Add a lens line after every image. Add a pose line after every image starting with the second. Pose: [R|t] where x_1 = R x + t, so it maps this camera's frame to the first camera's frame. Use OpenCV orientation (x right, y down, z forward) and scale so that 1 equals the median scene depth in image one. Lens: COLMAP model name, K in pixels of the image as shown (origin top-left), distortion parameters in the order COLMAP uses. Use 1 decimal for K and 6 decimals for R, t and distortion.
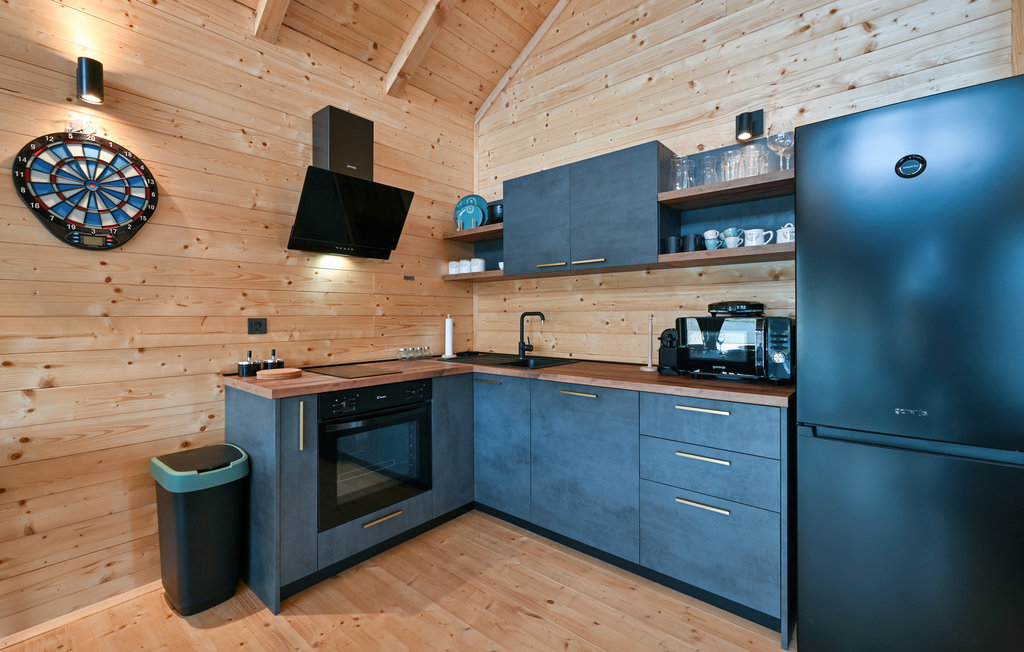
lens RADIAL K [[419.6, 0, 504.9], [0, 419.6, 316.4], [0, 0, 1]] dist [-0.003501, 0.001308]
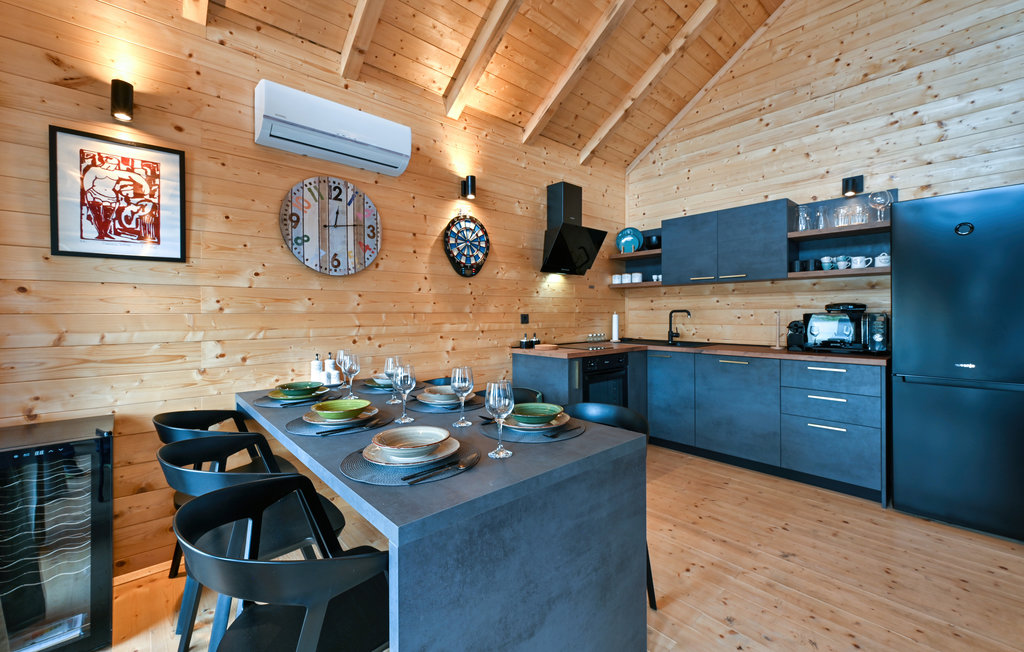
lens RADIAL K [[419.6, 0, 487.9], [0, 419.6, 314.0], [0, 0, 1]] dist [-0.003501, 0.001308]
pose [[0.991722, -0.000872, -0.128404, -0.523436], [0.000849, 1.000000, -0.000241, 0.003997], [0.128404, 0.000130, 0.991722, -0.659467]]
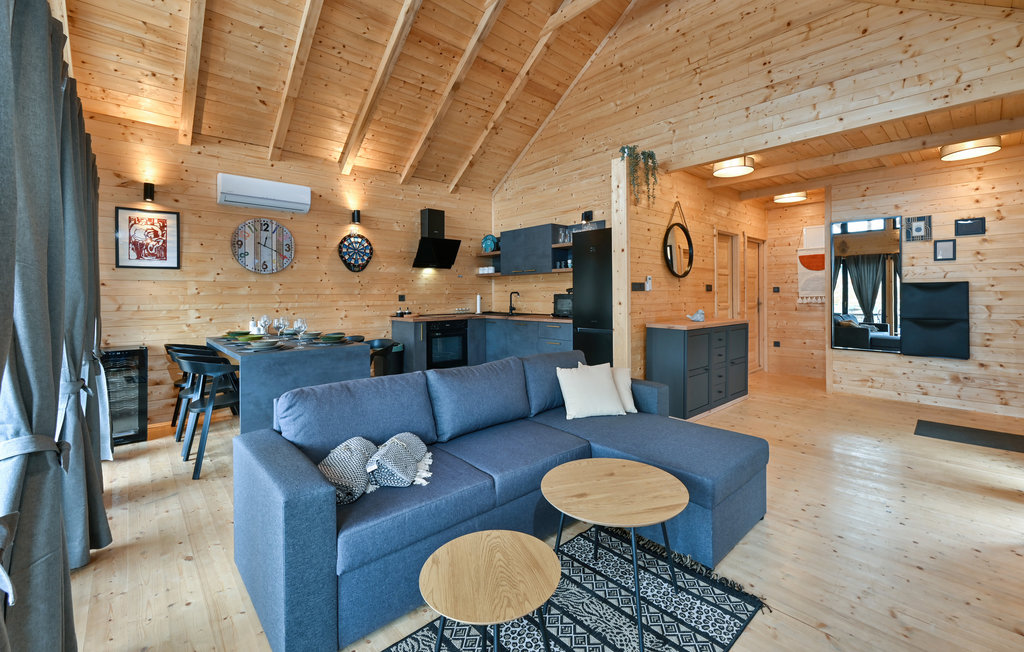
lens RADIAL K [[419.6, 0, 488.7], [0, 419.6, 291.4], [0, 0, 1]] dist [-0.003501, 0.001308]
pose [[0.988030, -0.005668, -0.154160, 0.324992], [0.004330, 0.999950, -0.009010, 0.007883], [0.154203, 0.008235, 0.988005, -1.438163]]
